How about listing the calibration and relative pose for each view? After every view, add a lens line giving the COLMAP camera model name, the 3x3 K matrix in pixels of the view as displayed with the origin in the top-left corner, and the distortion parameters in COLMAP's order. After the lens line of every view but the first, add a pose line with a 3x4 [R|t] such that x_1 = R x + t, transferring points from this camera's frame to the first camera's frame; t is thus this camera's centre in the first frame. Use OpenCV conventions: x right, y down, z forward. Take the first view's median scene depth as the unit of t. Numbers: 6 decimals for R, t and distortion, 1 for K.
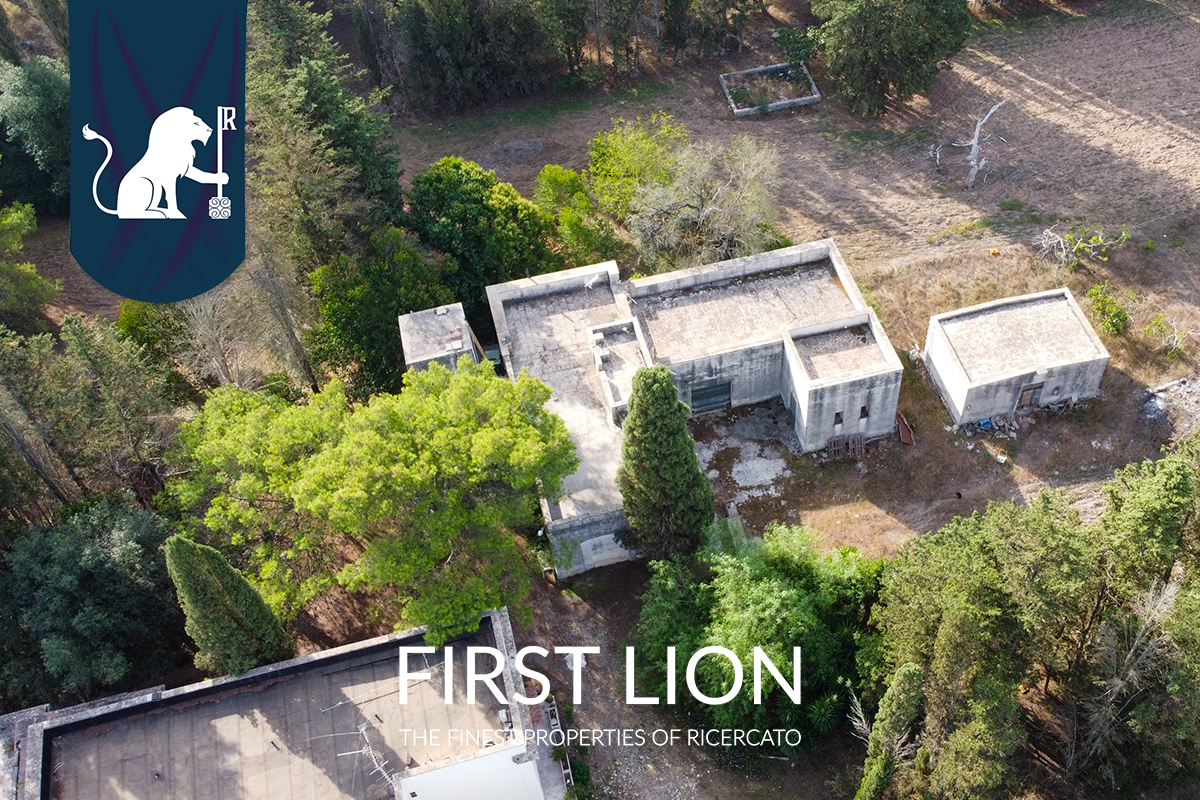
lens RADIAL K [[1204.4, 0, 704.6], [0, 1204.4, 384.4], [0, 0, 1]] dist [0.001132, -0.001279]
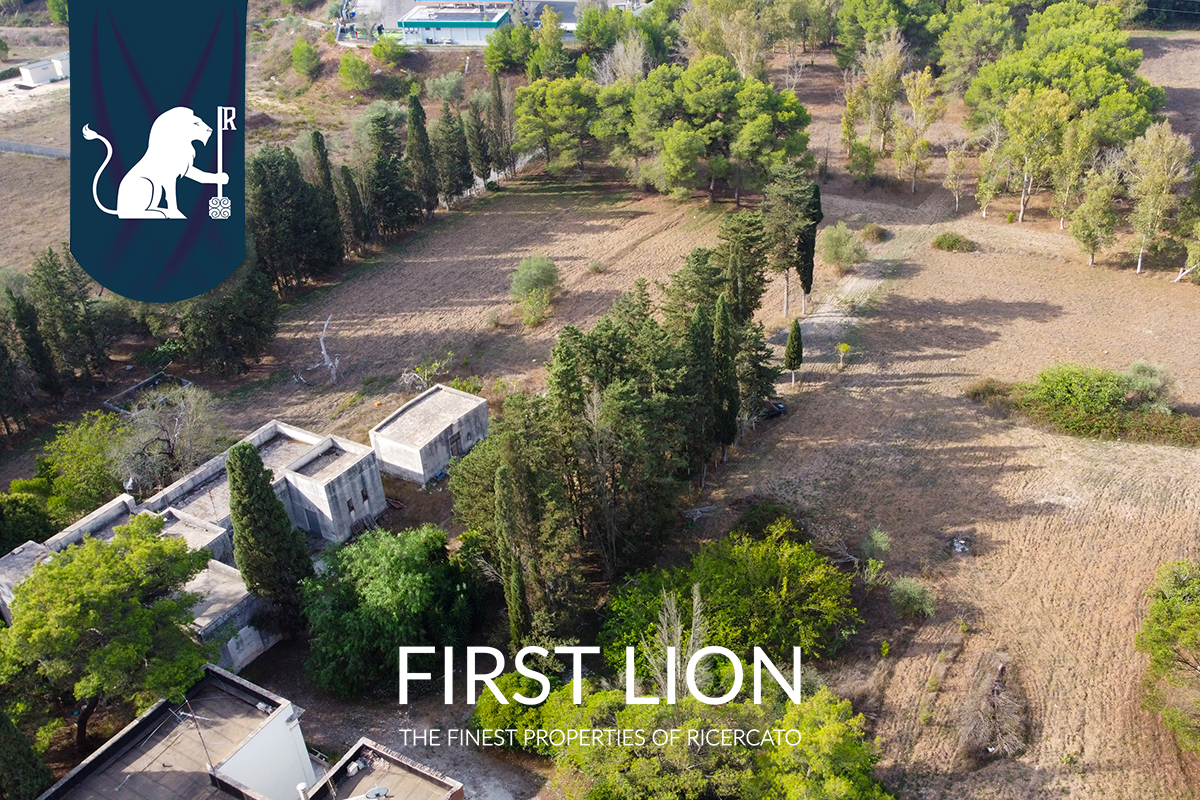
lens RADIAL K [[1094.3, 0, 708.6], [0, 1094.3, 378.5], [0, 0, 1]] dist [0.004559, -0.011909]
pose [[0.696314, -0.368632, 0.615839, -0.311216], [0.560770, 0.814956, -0.146229, 0.311526], [-0.447977, 0.447165, 0.774183, -0.219657]]
